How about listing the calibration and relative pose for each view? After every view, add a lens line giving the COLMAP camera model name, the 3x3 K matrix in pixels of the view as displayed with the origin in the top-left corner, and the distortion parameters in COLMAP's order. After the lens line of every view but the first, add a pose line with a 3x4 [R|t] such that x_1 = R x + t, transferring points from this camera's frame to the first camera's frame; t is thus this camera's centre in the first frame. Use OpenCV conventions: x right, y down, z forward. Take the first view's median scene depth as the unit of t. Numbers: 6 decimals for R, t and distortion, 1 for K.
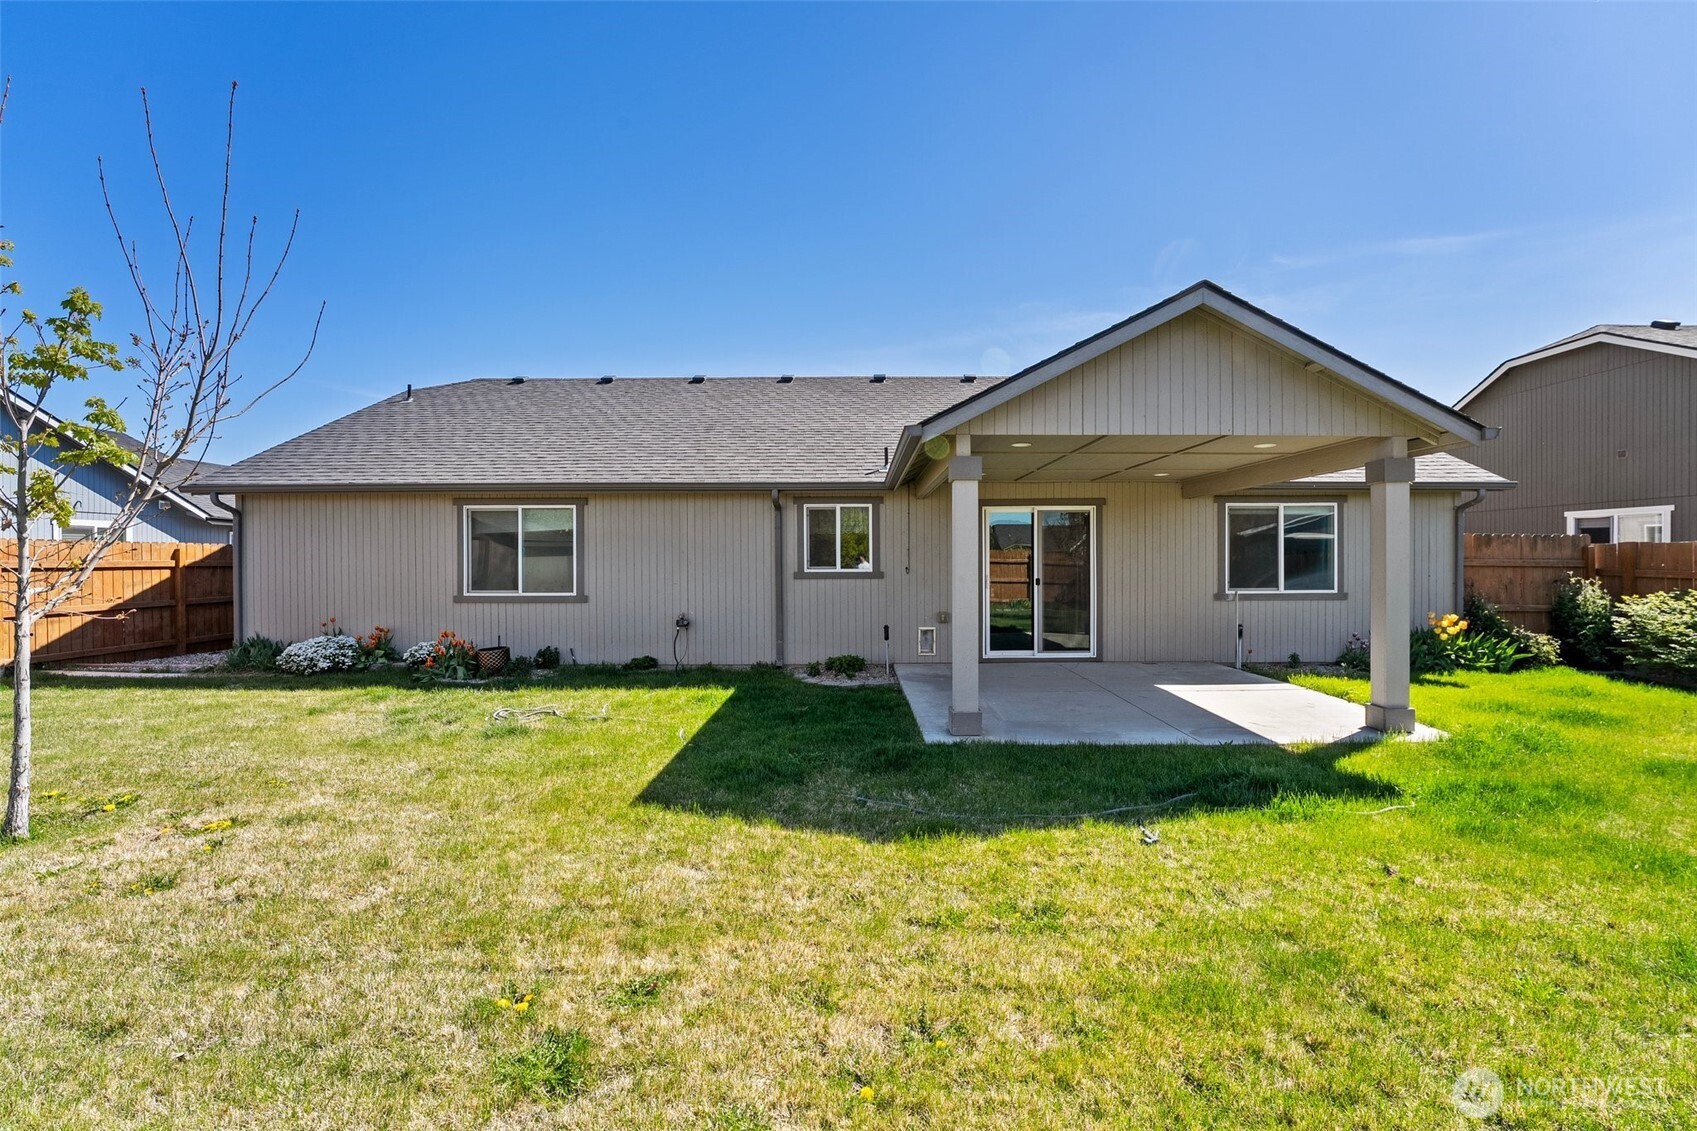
lens RADIAL K [[708.1, 0, 850.7], [0, 708.1, 558.1], [0, 0, 1]] dist [-0.020231, 0.000878]
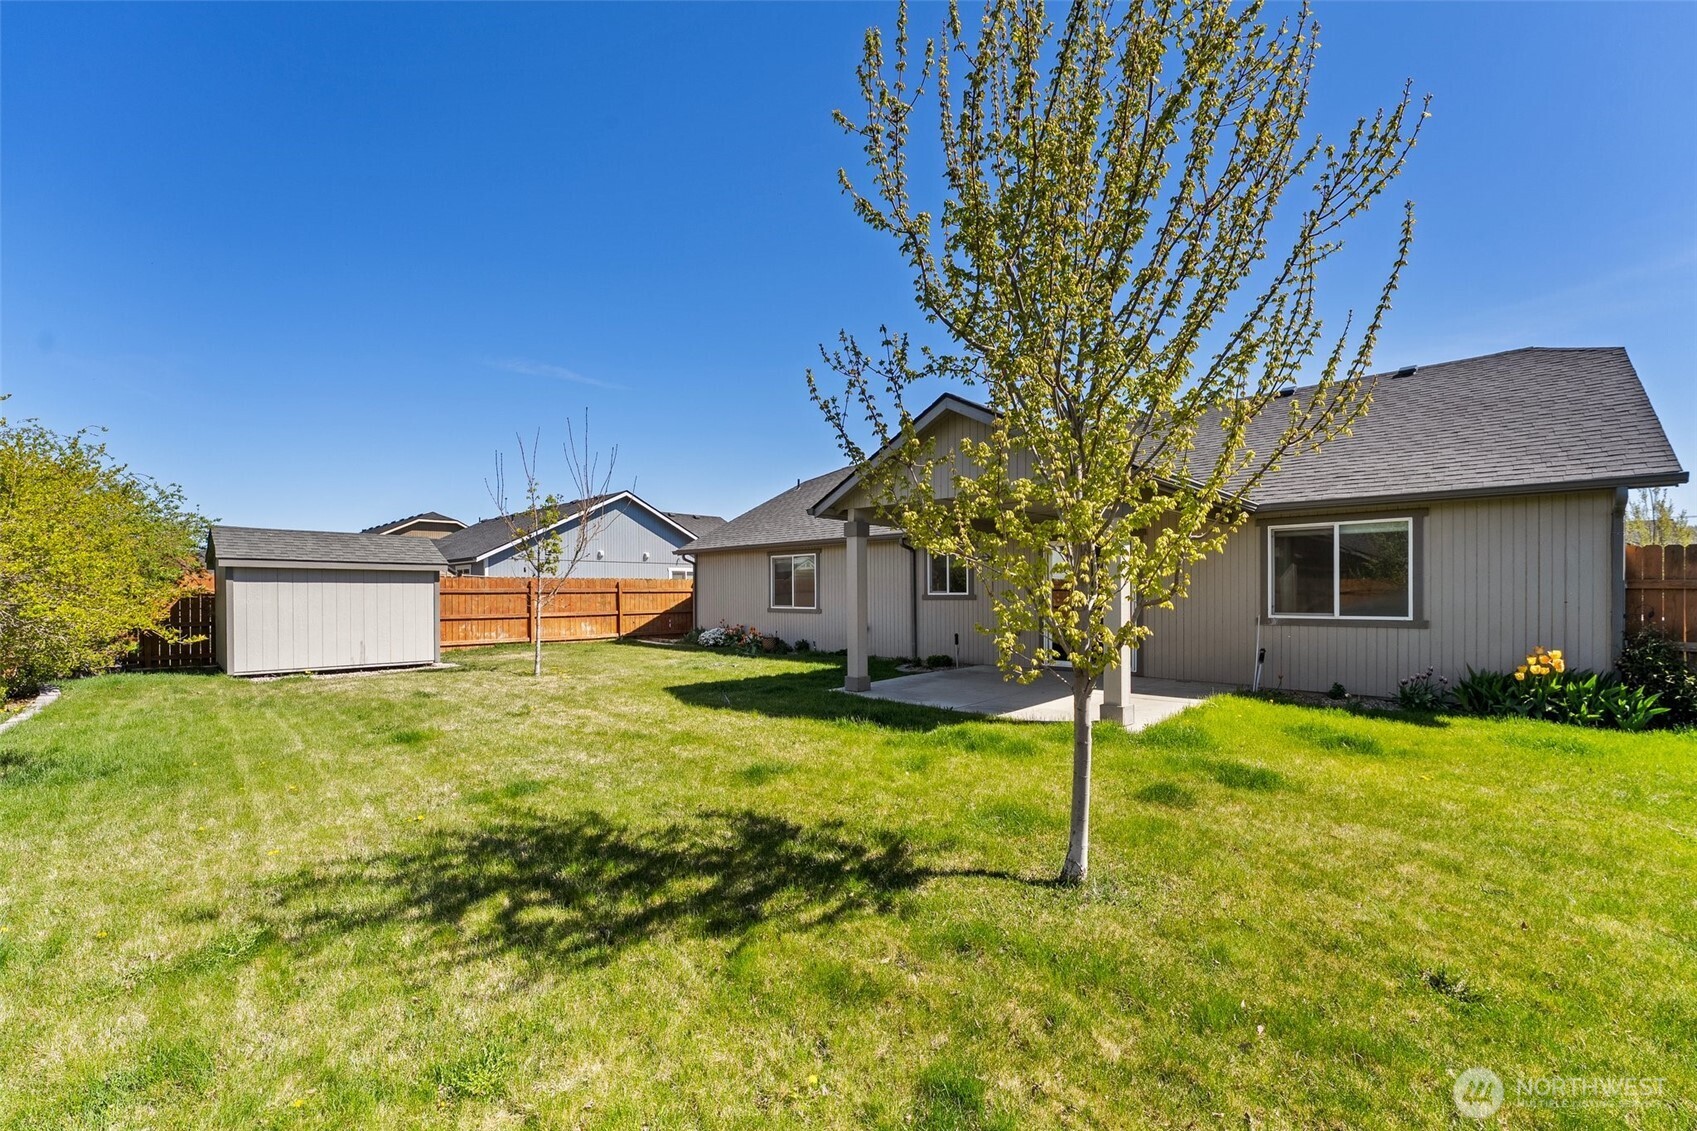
lens RADIAL K [[708.1, 0, 827.0], [0, 708.1, 595.7], [0, 0, 1]] dist [-0.020231, 0.000878]
pose [[0.703029, 0.003552, -0.711152, 0.796898], [0.002384, 0.999970, 0.007352, 0.010538], [0.711157, -0.006864, 0.703000, -0.128134]]
